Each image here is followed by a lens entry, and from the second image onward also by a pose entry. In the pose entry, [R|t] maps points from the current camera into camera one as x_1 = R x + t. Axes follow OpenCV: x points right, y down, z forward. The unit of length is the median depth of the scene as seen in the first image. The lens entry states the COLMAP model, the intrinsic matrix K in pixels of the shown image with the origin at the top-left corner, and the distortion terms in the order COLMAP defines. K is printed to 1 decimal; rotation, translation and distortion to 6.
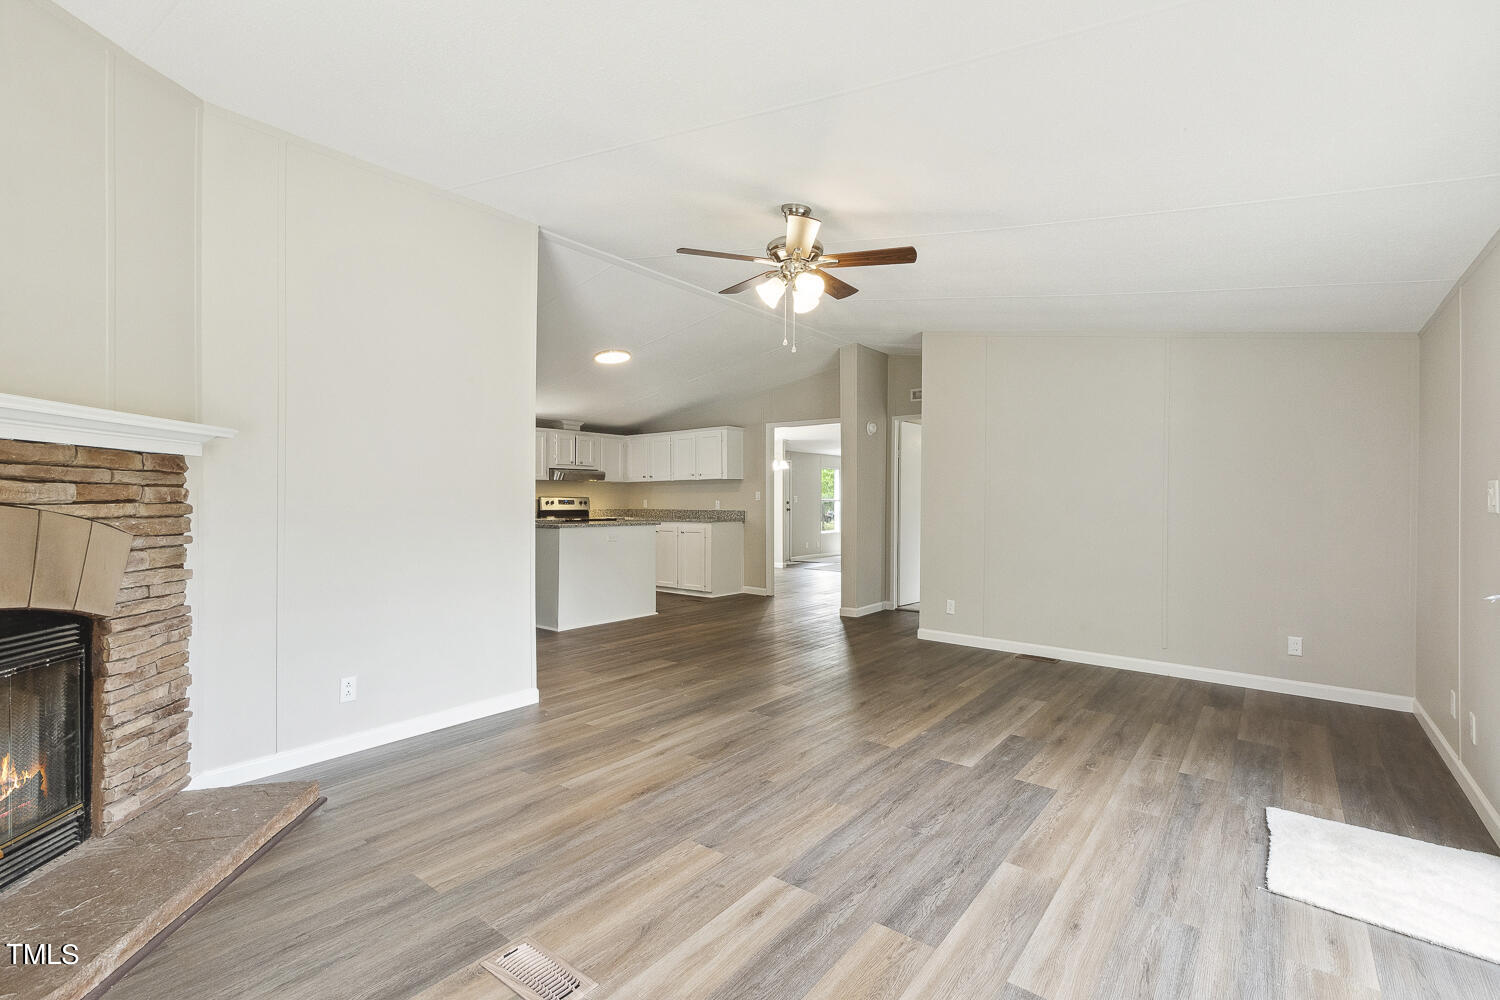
lens RADIAL K [[679.9, 0, 743.6], [0, 679.9, 493.7], [0, 0, 1]] dist [0.003001, -0.002882]
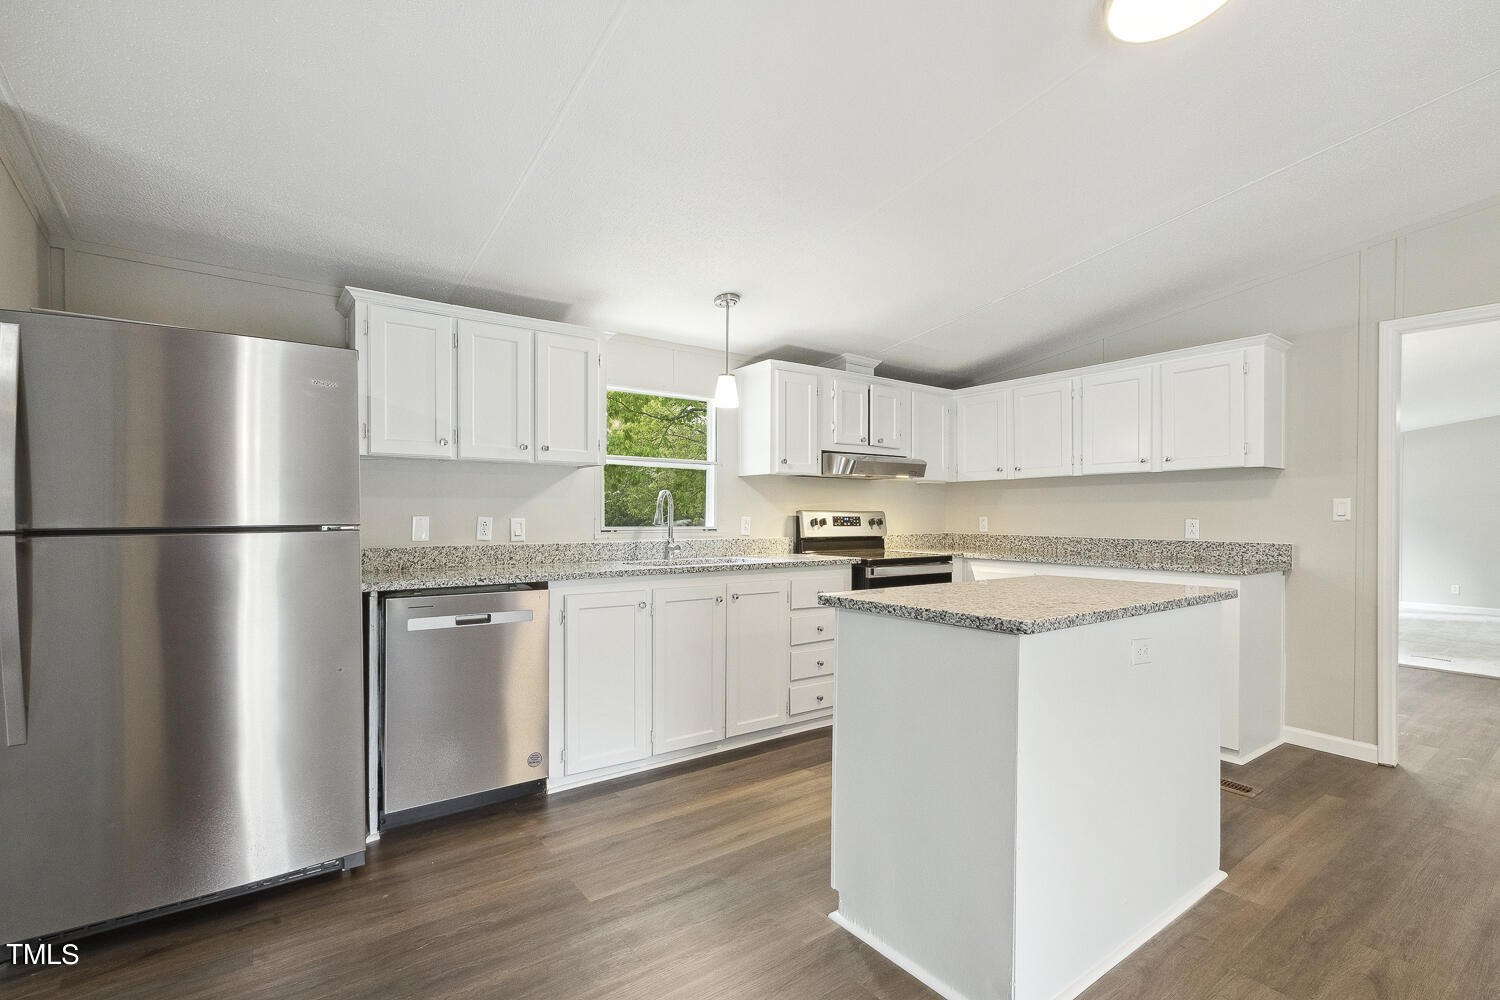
lens RADIAL K [[679.9, 0, 748.9], [0, 679.9, 511.1], [0, 0, 1]] dist [0.003001, -0.002882]
pose [[0.969086, 0.001037, -0.246720, -0.211315], [0.000156, 0.999988, 0.004814, 0.002683], [0.246722, -0.004703, 0.969075, 0.510305]]
